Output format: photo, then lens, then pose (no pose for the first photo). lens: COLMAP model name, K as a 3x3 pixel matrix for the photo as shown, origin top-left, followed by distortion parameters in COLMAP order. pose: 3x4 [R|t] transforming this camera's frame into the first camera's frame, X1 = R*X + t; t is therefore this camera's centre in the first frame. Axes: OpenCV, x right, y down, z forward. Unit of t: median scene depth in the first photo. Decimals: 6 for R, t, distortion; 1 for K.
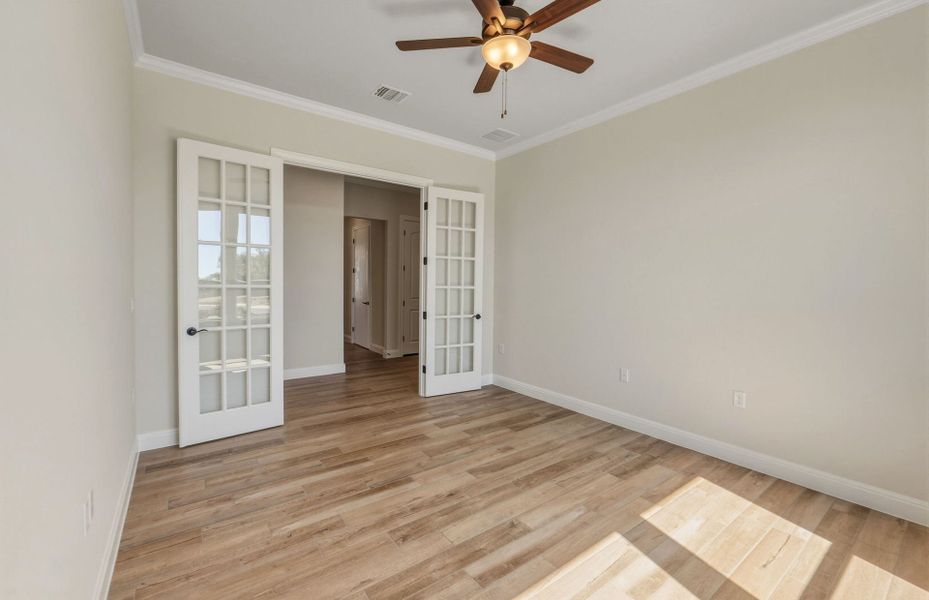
lens RADIAL K [[387.6, 0, 468.8], [0, 387.6, 292.6], [0, 0, 1]] dist [-0.002722, -0.004920]
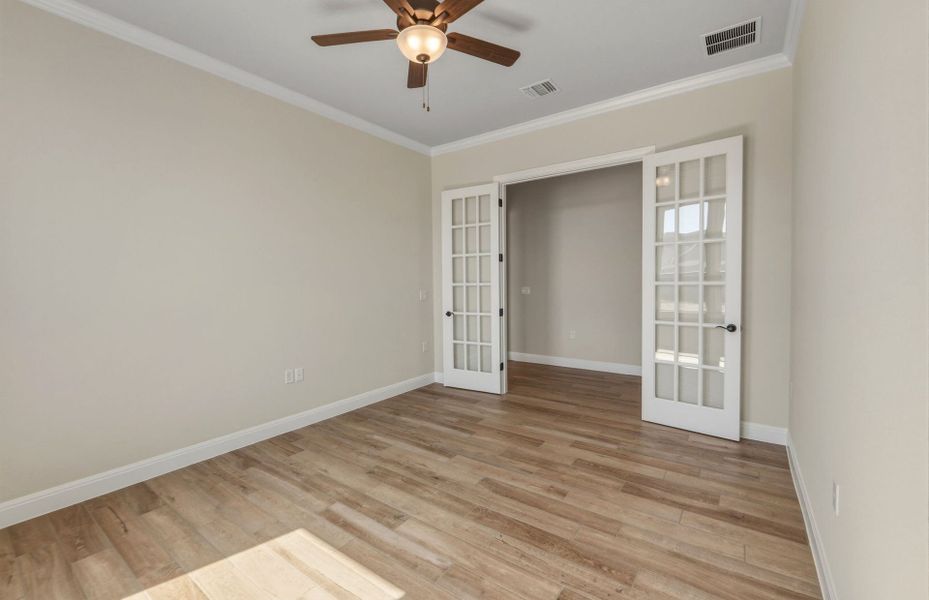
lens RADIAL K [[387.6, 0, 468.8], [0, 387.6, 292.6], [0, 0, 1]] dist [-0.002722, -0.004920]
pose [[0.298661, 0.013434, -0.954265, 0.870431], [-0.004862, 0.999909, 0.012555, -0.005604], [0.954347, 0.000890, 0.298699, 0.664984]]
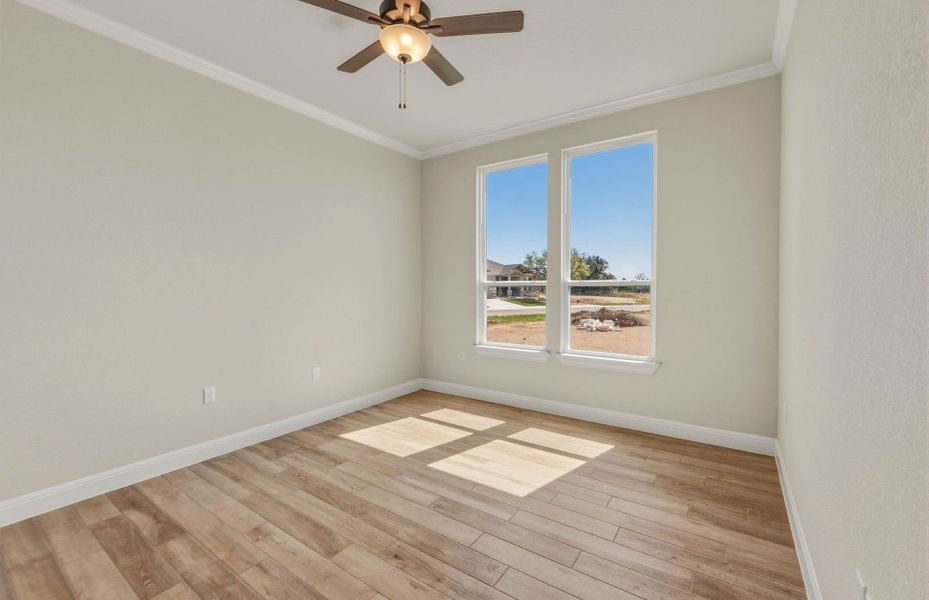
lens RADIAL K [[387.6, 0, 468.8], [0, 387.6, 292.6], [0, 0, 1]] dist [-0.002722, -0.004920]
pose [[-0.314525, -0.028444, 0.948823, -0.711361], [0.023417, 0.999014, 0.037711, -0.031095], [-0.948960, 0.034079, -0.313549, 0.947038]]
